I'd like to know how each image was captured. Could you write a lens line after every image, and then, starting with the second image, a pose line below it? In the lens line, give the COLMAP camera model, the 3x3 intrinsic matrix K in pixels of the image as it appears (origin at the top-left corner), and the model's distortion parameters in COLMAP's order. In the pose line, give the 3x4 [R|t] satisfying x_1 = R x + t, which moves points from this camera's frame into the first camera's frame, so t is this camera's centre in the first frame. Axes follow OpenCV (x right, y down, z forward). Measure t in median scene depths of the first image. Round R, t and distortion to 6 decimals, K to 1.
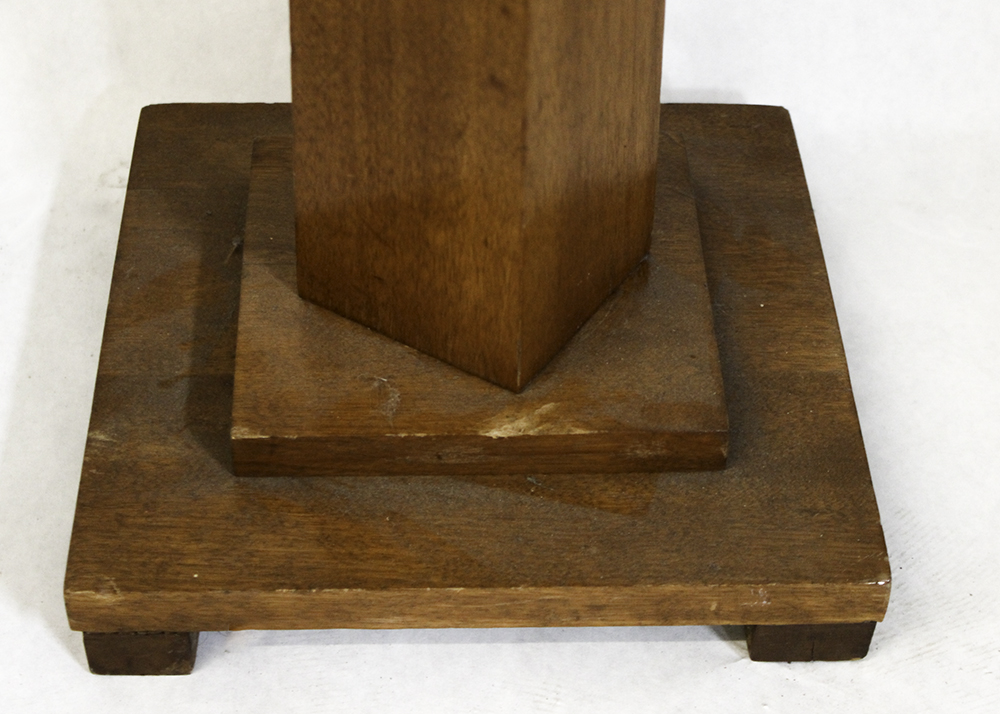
lens RADIAL K [[2132.5, 0, 505.4], [0, 2132.5, 356.6], [0, 0, 1]] dist [-0.005864, 0.000000]
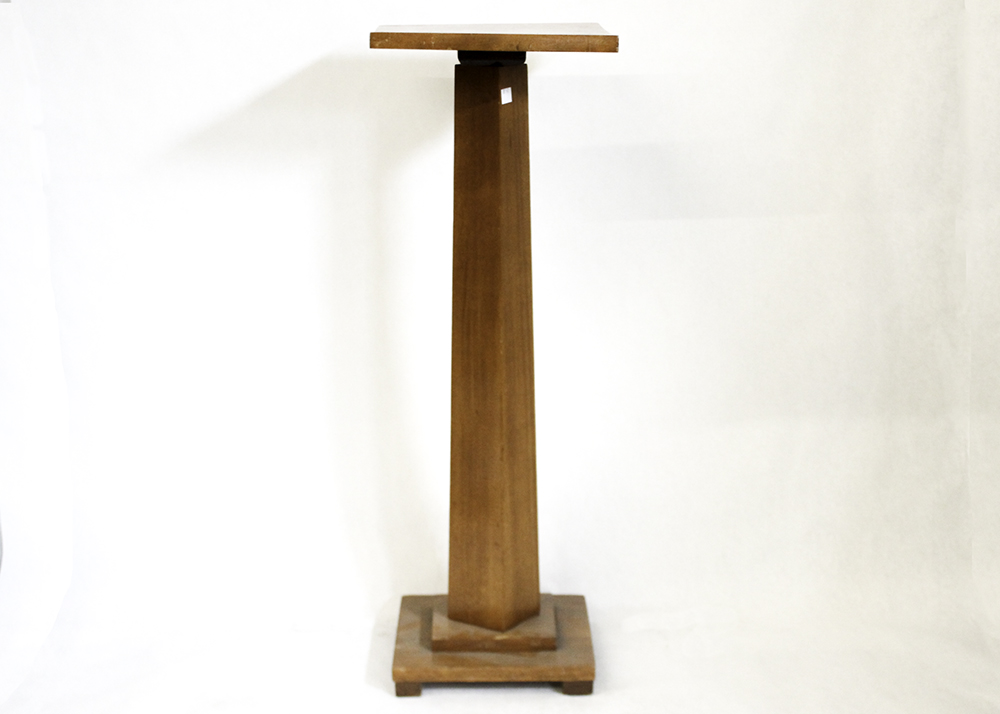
lens RADIAL K [[1971.1, 0, 493.8], [0, 1971.1, 353.5], [0, 0, 1]] dist [0.054699, 0.000000]
pose [[0.999251, -0.019233, -0.033571, 0.123259], [0.000287, 0.871349, -0.490663, 1.395214], [0.038689, 0.490286, 0.870702, -2.505735]]
